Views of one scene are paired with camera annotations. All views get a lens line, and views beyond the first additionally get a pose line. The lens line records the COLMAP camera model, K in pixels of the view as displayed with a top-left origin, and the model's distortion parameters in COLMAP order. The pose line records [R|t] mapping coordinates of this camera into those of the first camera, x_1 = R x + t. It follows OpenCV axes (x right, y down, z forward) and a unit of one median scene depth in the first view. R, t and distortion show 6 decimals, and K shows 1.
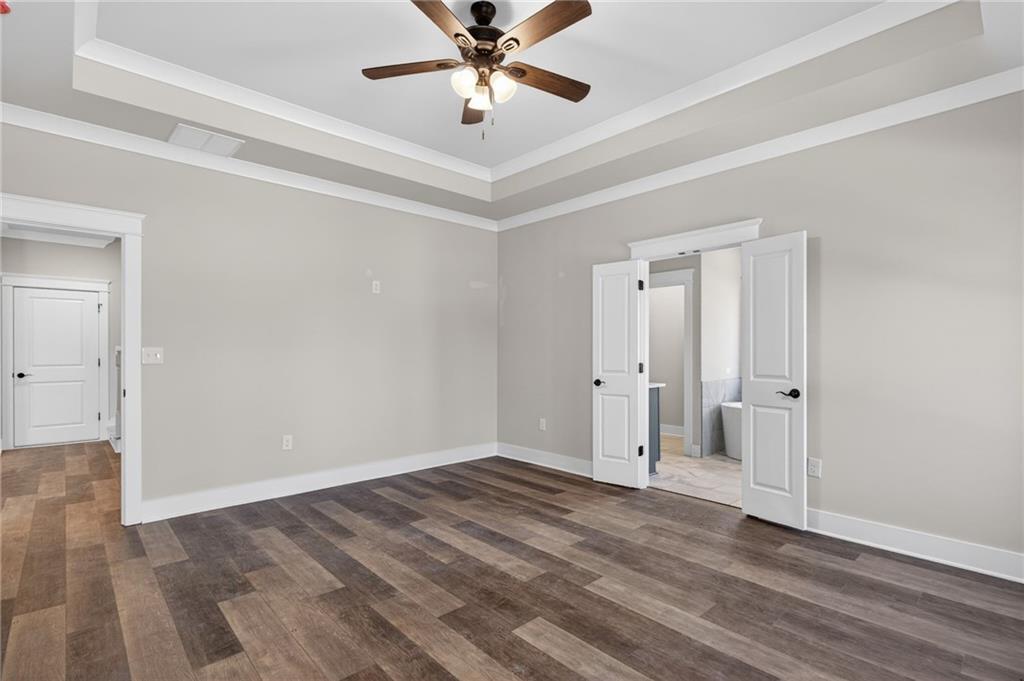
lens RADIAL K [[477.8, 0, 508.9], [0, 477.8, 350.8], [0, 0, 1]] dist [0.003097, -0.000036]
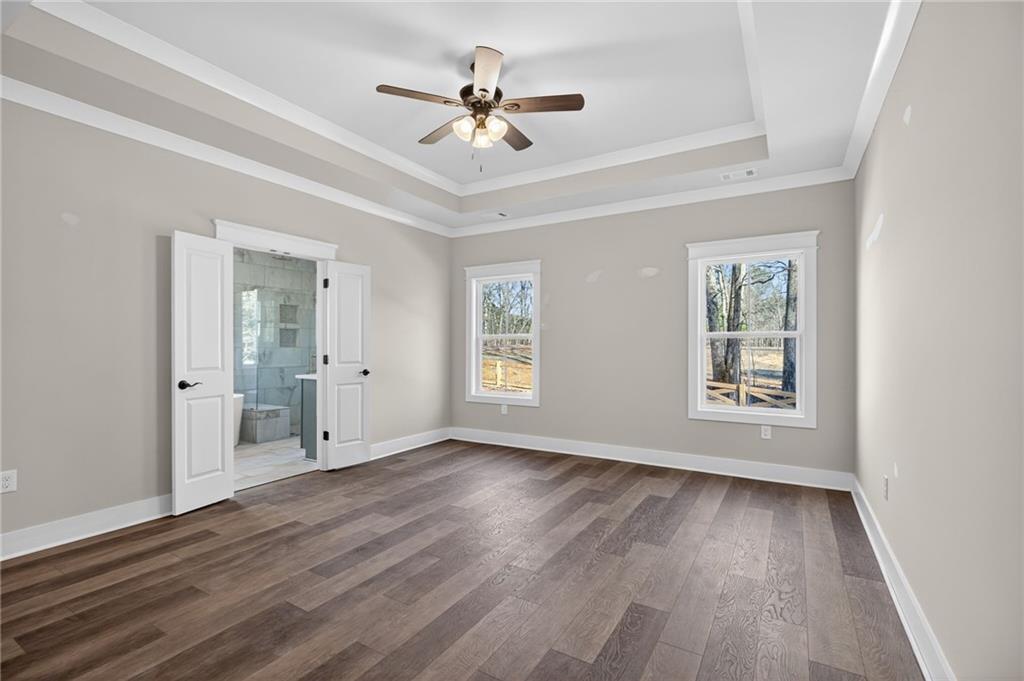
lens RADIAL K [[477.8, 0, 509.5], [0, 477.8, 342.0], [0, 0, 1]] dist [0.003097, -0.000036]
pose [[-0.277552, 0.004072, 0.960702, -0.877629], [0.000734, 0.999992, -0.004027, 0.000304], [-0.960710, -0.000413, -0.277552, 0.888905]]
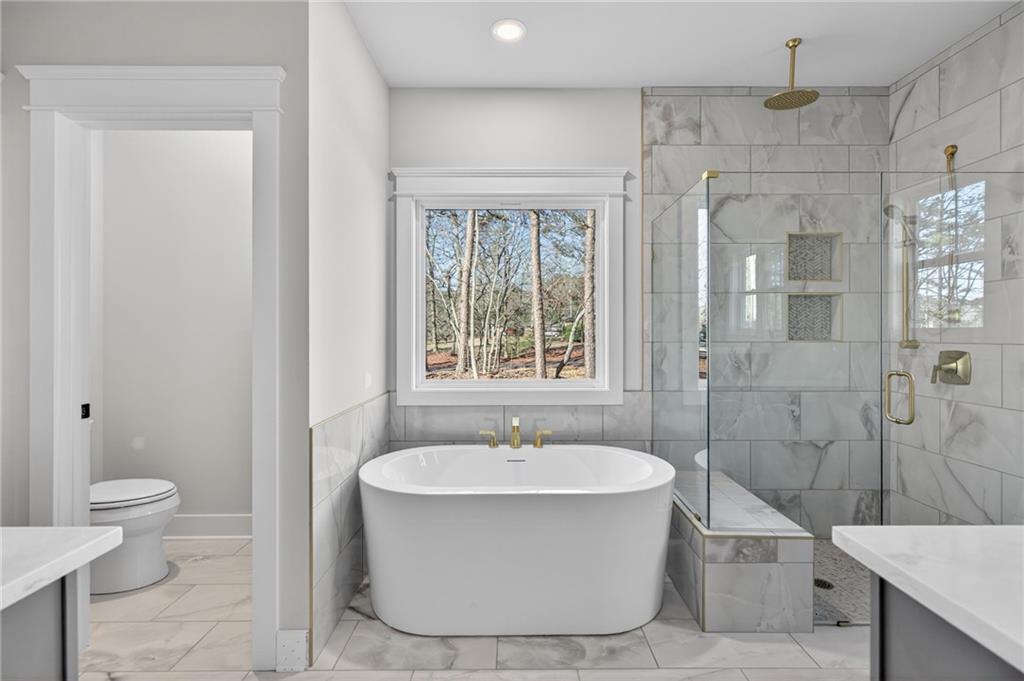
lens RADIAL K [[477.8, 0, 514.4], [0, 477.8, 341.4], [0, 0, 1]] dist [0.003097, -0.000036]
pose [[0.660782, 0.001060, 0.750577, 0.395183], [0.001587, 0.999995, -0.002809, 0.014722], [-0.750577, 0.003047, 0.660776, 1.070823]]
